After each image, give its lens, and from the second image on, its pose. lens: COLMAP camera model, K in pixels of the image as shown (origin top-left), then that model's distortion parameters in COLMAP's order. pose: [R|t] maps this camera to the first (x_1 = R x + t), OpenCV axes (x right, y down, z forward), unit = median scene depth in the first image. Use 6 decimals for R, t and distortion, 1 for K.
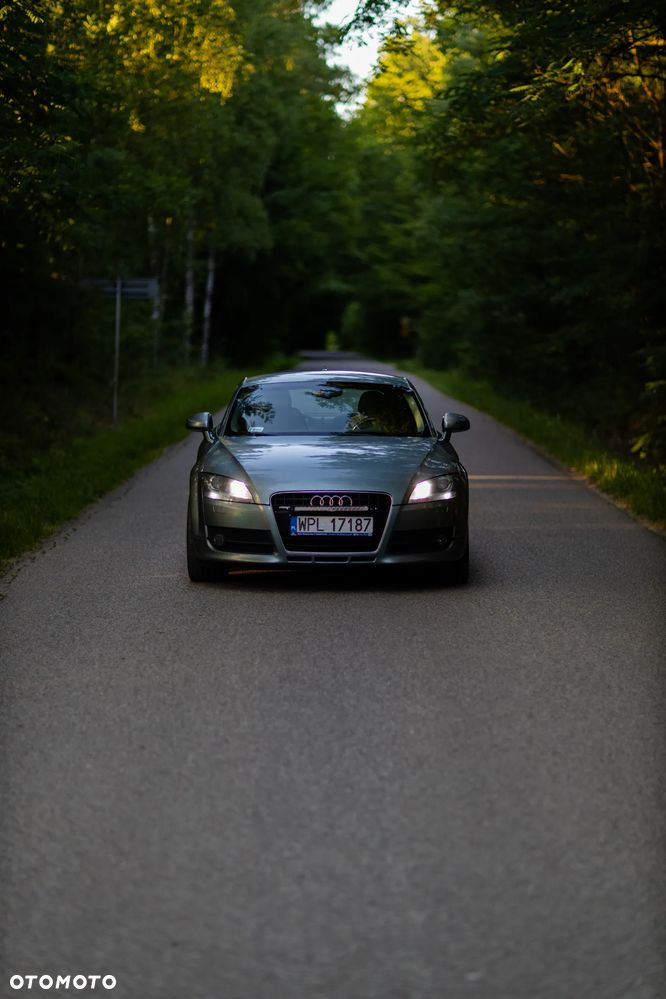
lens RADIAL K [[2406.1, 0, 333.0], [0, 2406.1, 499.5], [0, 0, 1]] dist [0.044029, -0.359970]
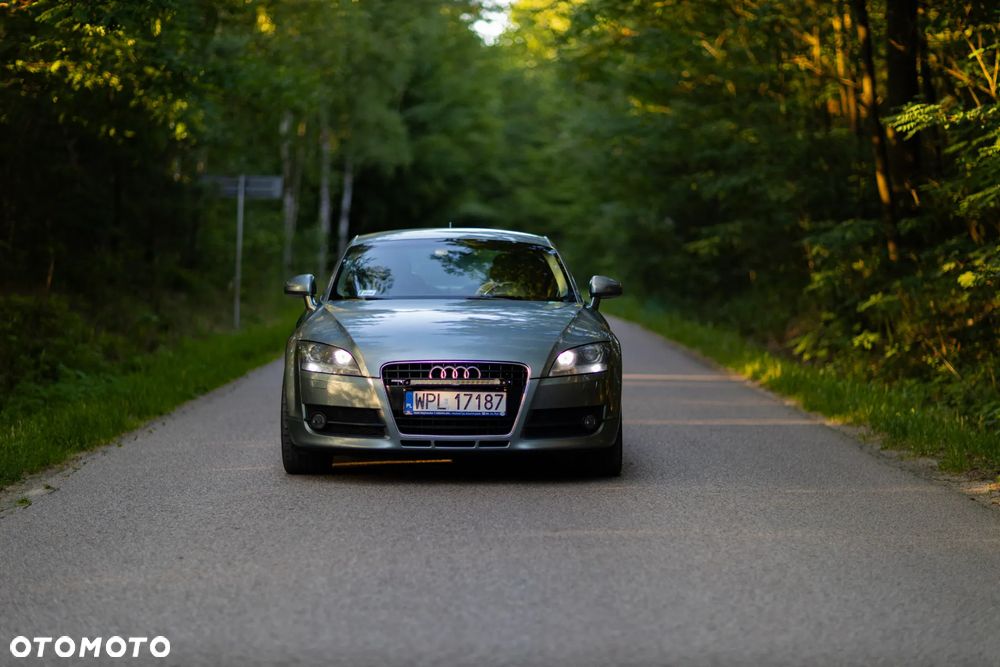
lens RADIAL K [[2408.5, 0, 500.0], [0, 2408.5, 333.5], [0, 0, 1]] dist [0.044029, -0.359970]
pose [[0.999947, 0.001267, 0.010170, 0.005648], [-0.000849, 0.999161, -0.040947, 0.018963], [-0.010213, 0.040936, 0.999110, 0.162384]]
